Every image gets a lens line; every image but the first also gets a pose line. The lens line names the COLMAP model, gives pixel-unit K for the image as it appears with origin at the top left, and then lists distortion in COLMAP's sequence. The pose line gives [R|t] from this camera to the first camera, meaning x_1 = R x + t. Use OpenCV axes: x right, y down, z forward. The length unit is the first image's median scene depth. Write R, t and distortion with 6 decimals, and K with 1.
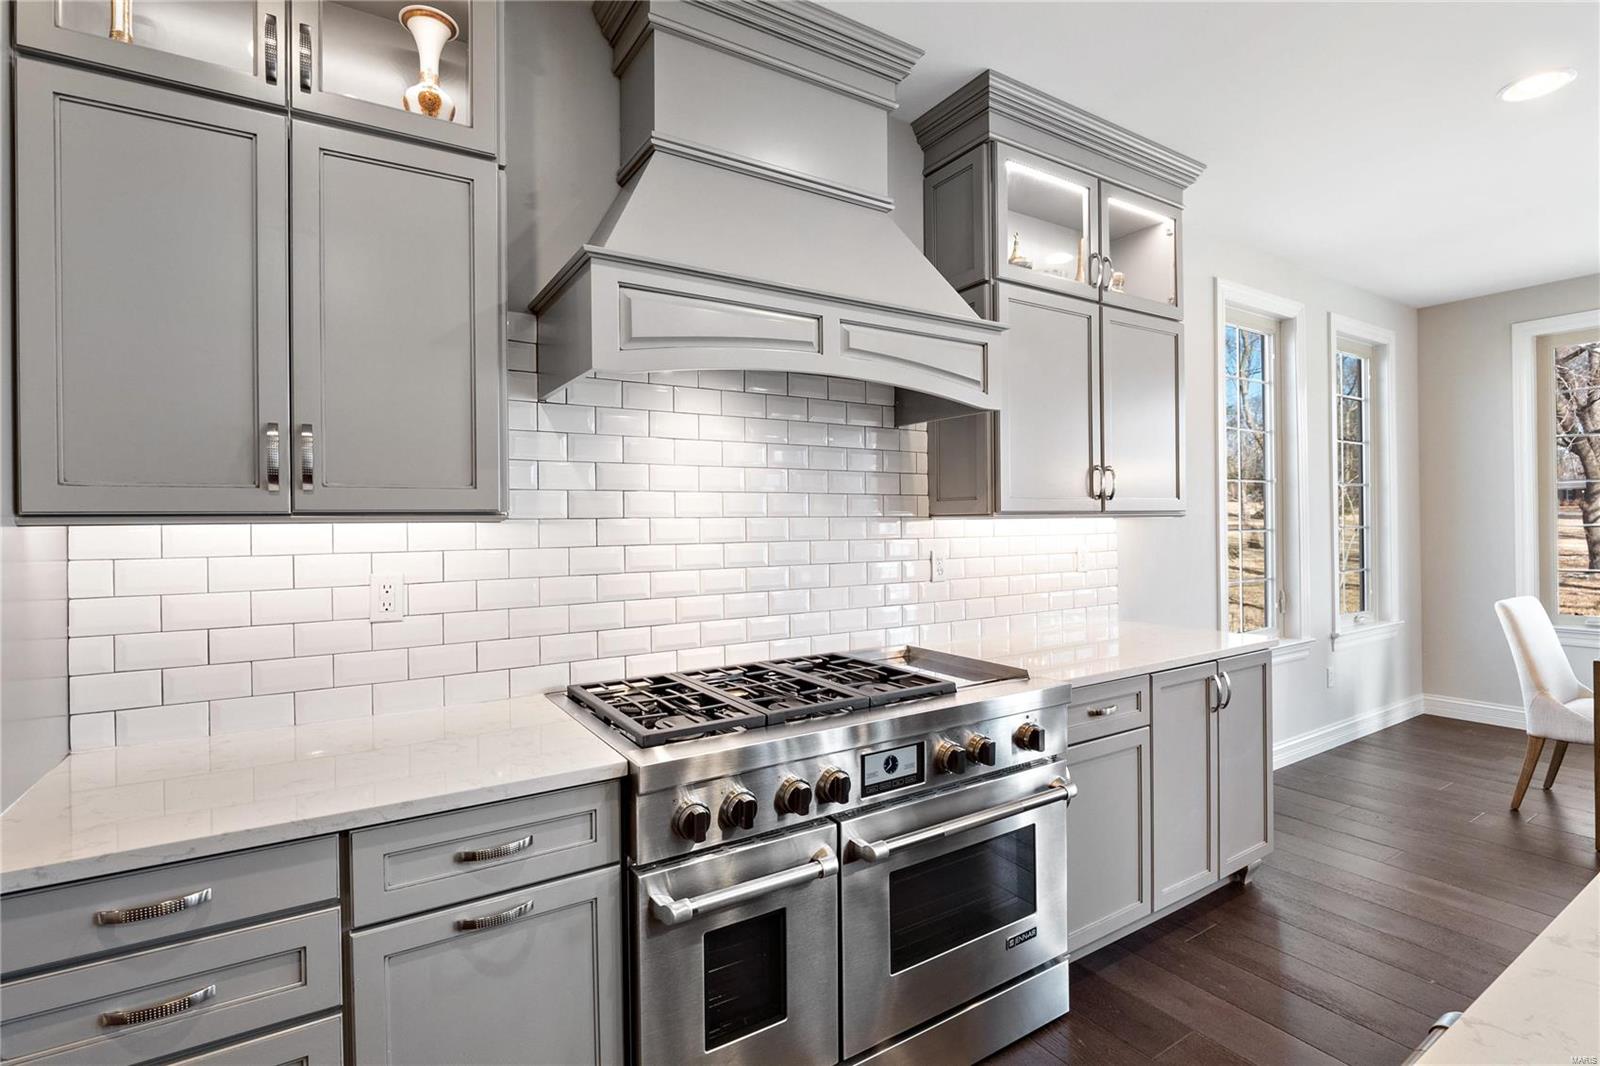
lens RADIAL K [[748.7, 0, 776.0], [0, 748.7, 538.3], [0, 0, 1]] dist [-0.008961, -0.005520]
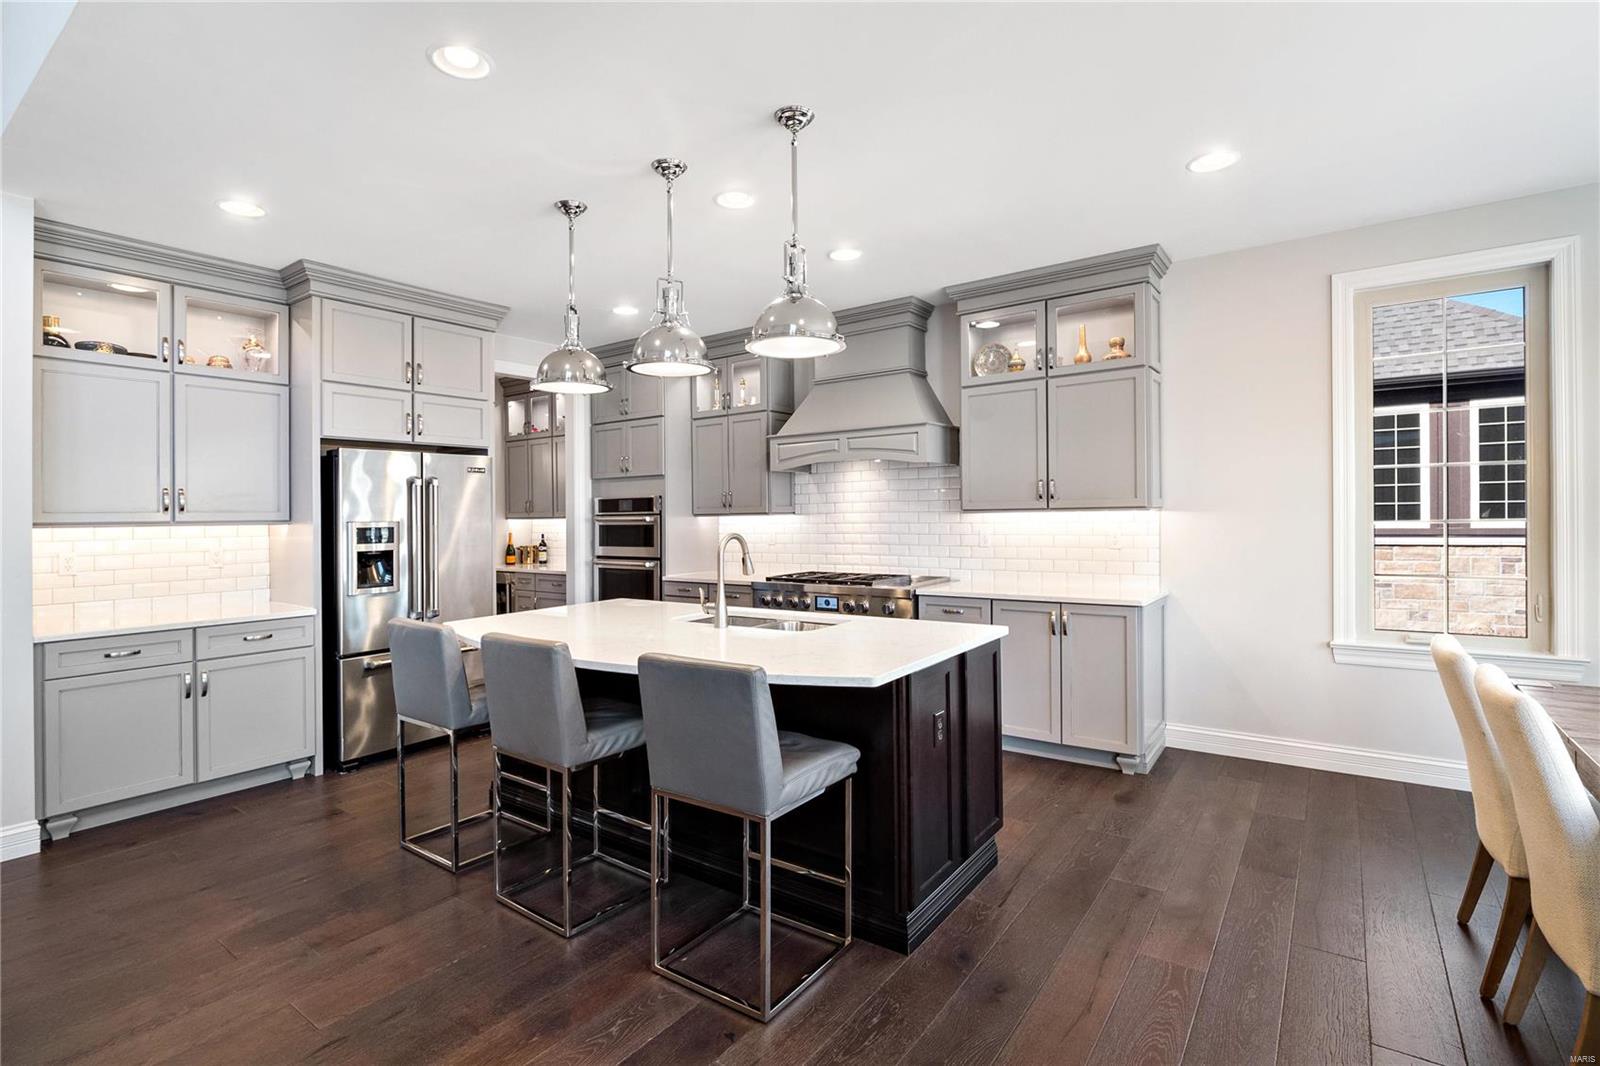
lens RADIAL K [[748.7, 0, 792.9], [0, 748.7, 519.4], [0, 0, 1]] dist [-0.008961, -0.005520]
pose [[0.395328, 0.016759, -0.918387, 2.670575], [-0.001949, 0.999847, 0.017406, -0.060599], [0.918538, -0.005091, 0.395300, -0.236557]]
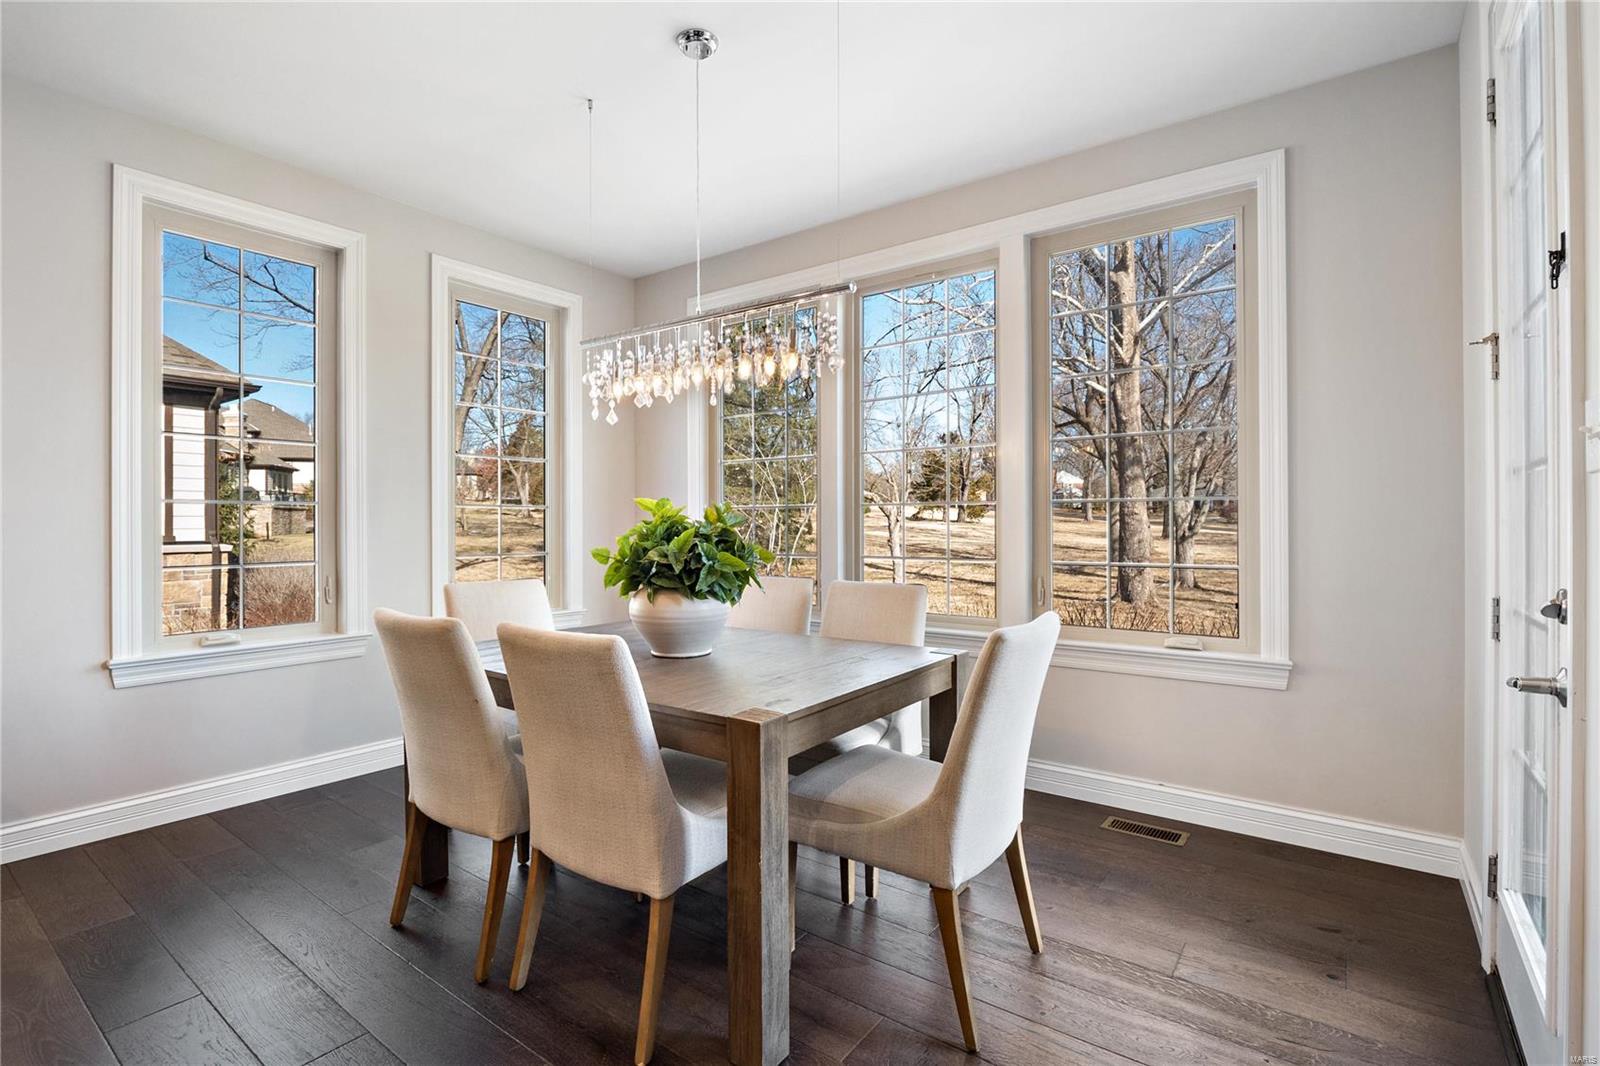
lens RADIAL K [[748.7, 0, 810.6], [0, 748.7, 527.4], [0, 0, 1]] dist [-0.008961, -0.005520]
pose [[0.919088, 0.007418, 0.393982, 2.061822], [-0.001318, 0.999875, -0.015751, 0.067351], [-0.394049, 0.013957, 0.918983, 0.023360]]
